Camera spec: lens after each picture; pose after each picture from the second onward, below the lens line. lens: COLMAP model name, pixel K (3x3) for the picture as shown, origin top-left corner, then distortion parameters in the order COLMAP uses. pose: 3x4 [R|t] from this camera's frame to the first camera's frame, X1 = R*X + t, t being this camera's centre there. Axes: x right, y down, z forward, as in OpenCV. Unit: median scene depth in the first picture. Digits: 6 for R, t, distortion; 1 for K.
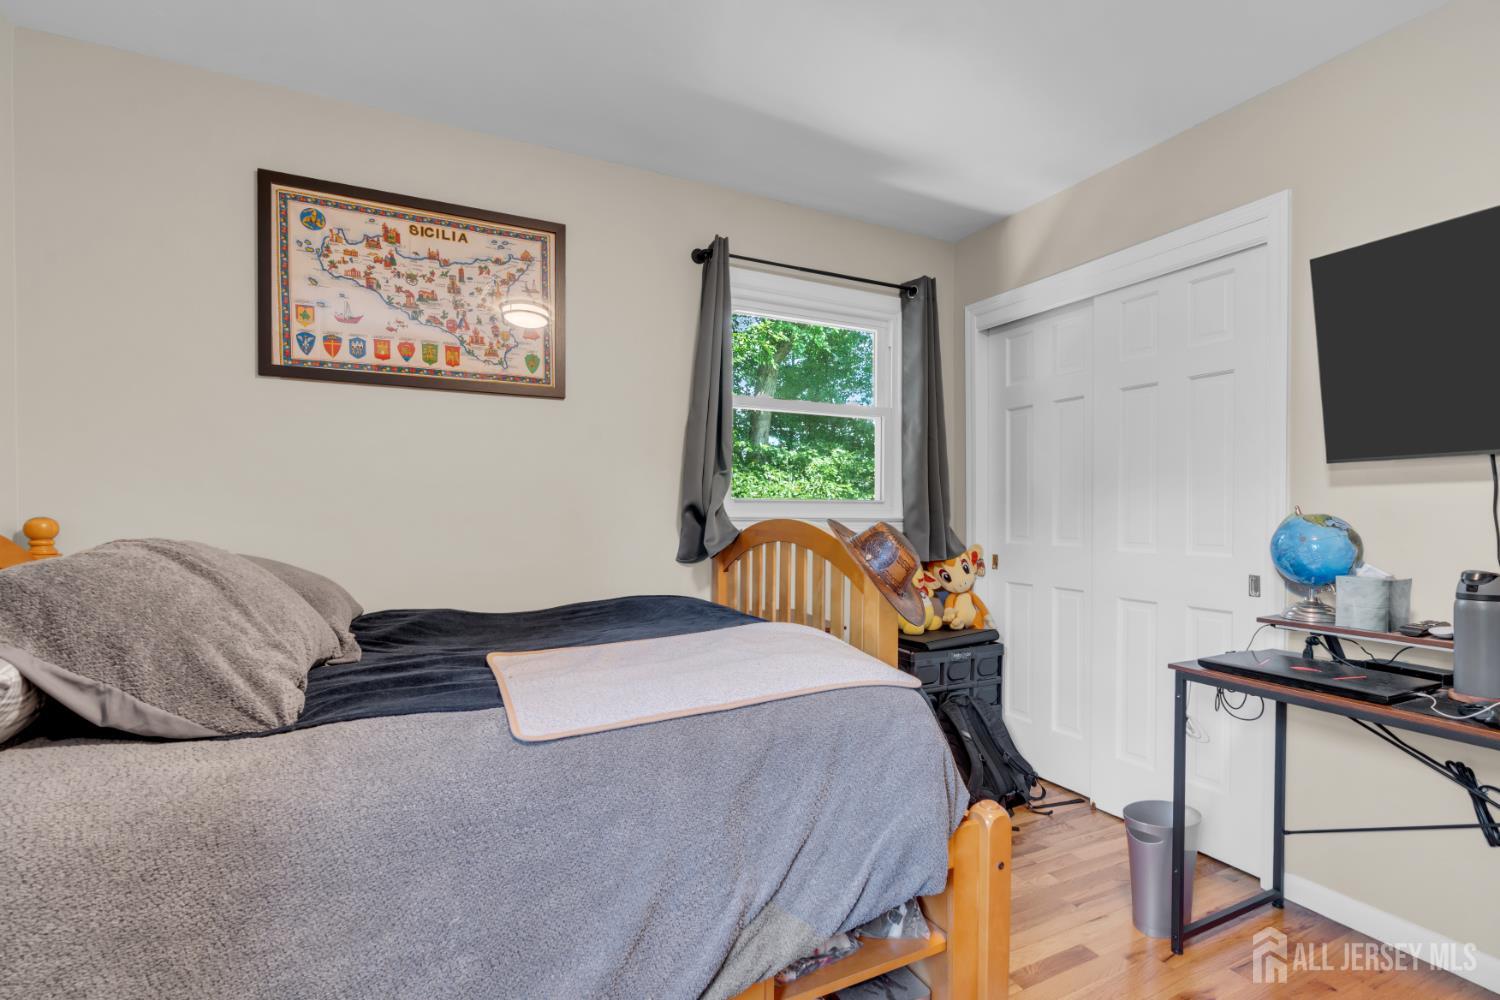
lens RADIAL K [[676.1, 0, 753.9], [0, 676.1, 516.0], [0, 0, 1]] dist [-0.014602, 0.002466]
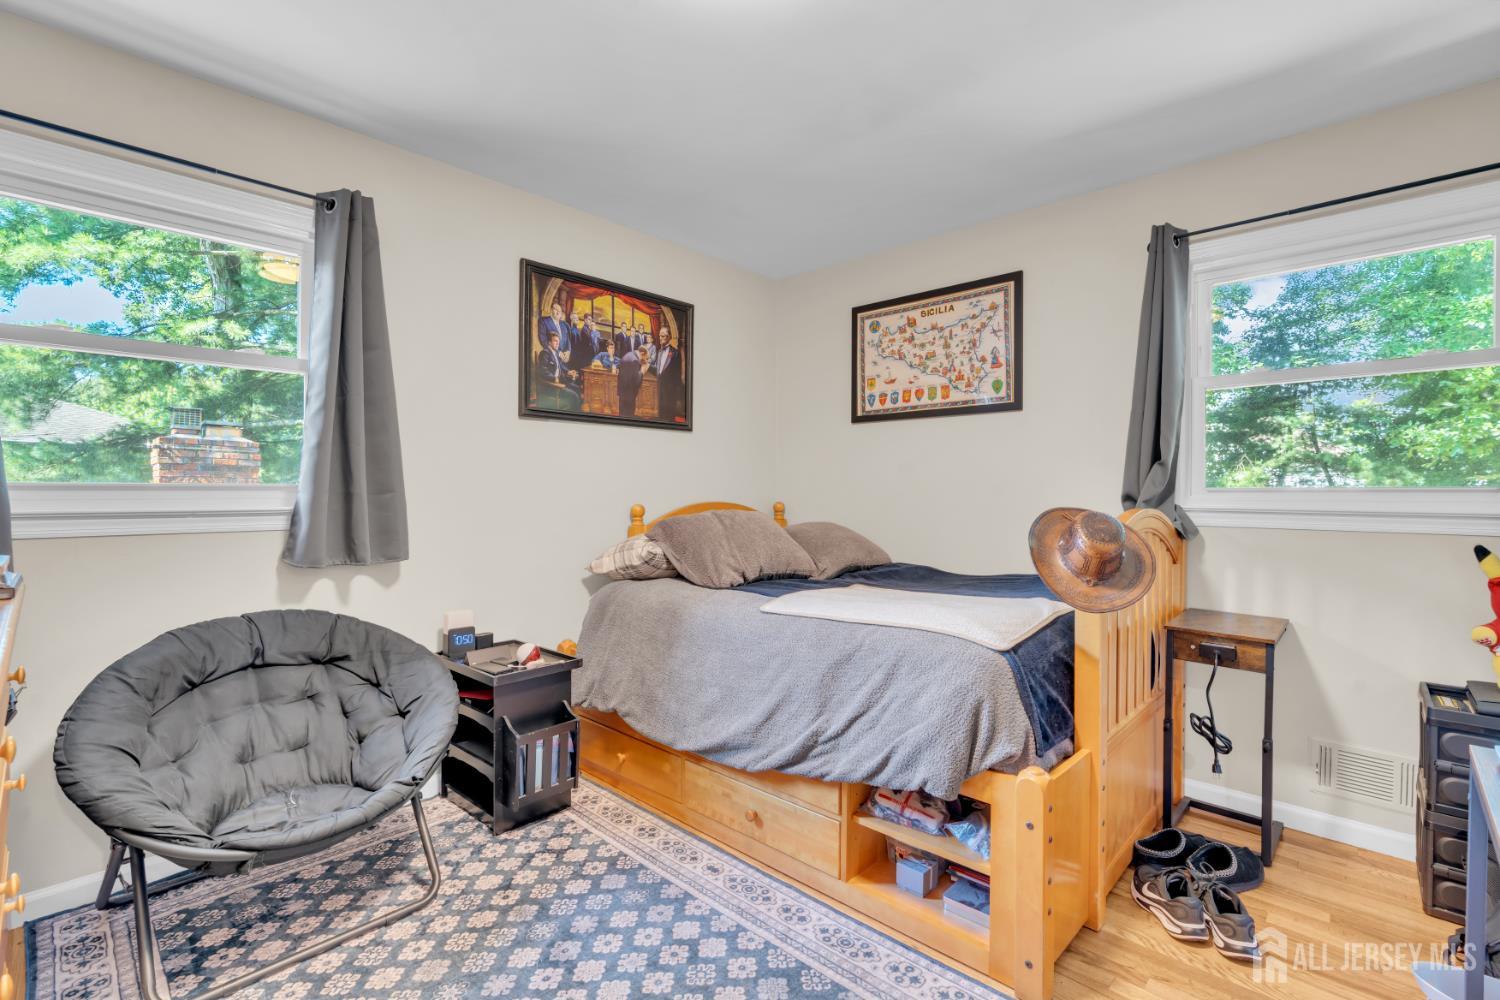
lens RADIAL K [[676.1, 0, 760.7], [0, 676.1, 493.9], [0, 0, 1]] dist [-0.014602, 0.002466]
pose [[0.356836, -0.001180, -0.934166, 0.787578], [-0.008161, 0.999957, -0.004381, -0.009948], [0.934131, 0.009187, 0.356812, 0.119190]]
